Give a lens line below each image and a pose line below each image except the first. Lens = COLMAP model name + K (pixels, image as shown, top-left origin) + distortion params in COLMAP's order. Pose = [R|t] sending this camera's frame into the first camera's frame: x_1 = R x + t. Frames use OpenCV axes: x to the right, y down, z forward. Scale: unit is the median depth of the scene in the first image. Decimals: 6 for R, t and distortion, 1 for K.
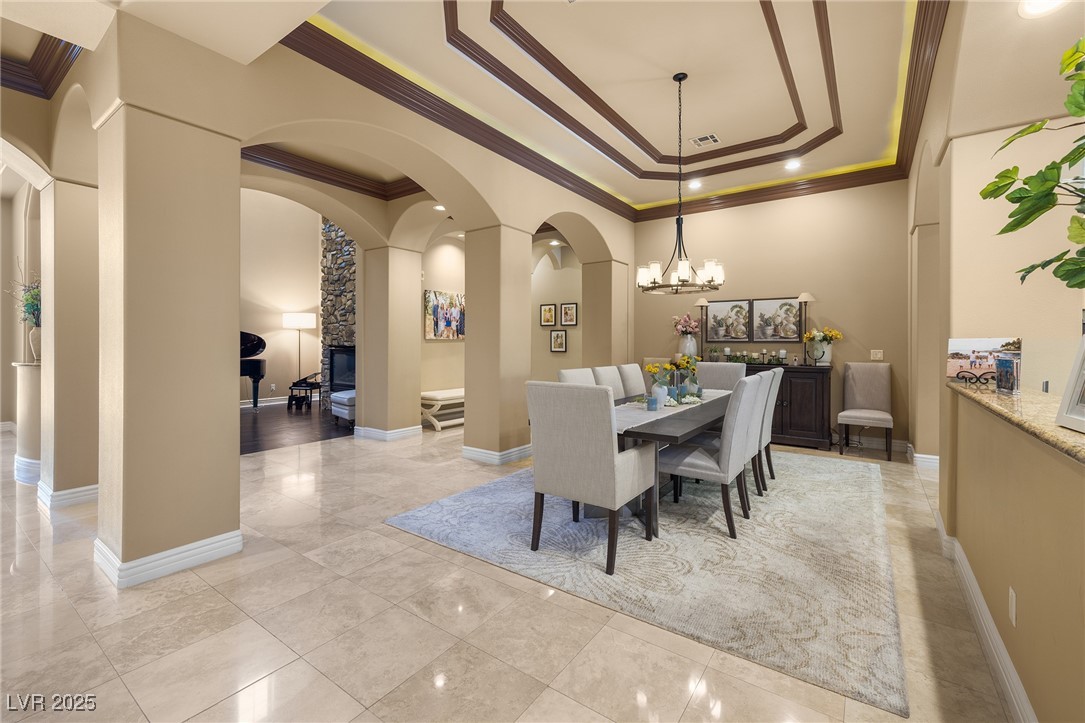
lens RADIAL K [[456.0, 0, 547.0], [0, 456.0, 341.6], [0, 0, 1]] dist [-0.000547, 0.000140]
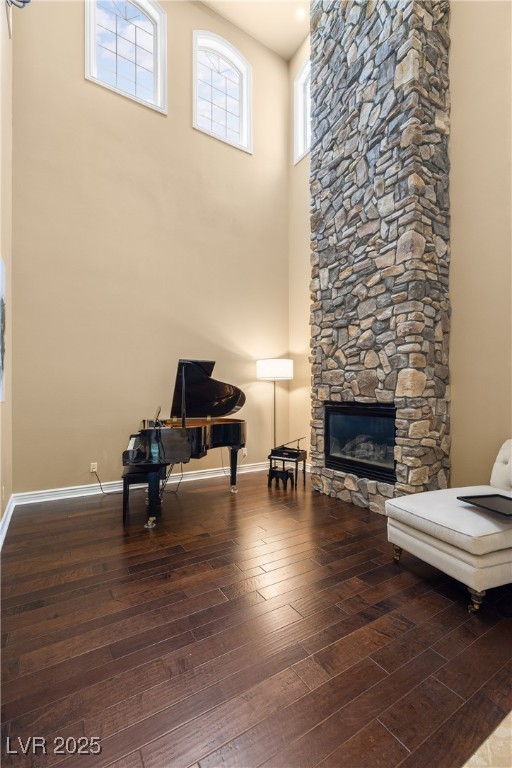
lens RADIAL K [[322.8, 0, 244.6], [0, 322.8, 395.5], [0, 0, 1]] dist [-0.000547, 0.000140]
pose [[0.911203, -0.001315, -0.411956, -0.391555], [0.000363, 0.999997, -0.002389, 0.000158], [0.411958, 0.002028, 0.911201, 0.508941]]
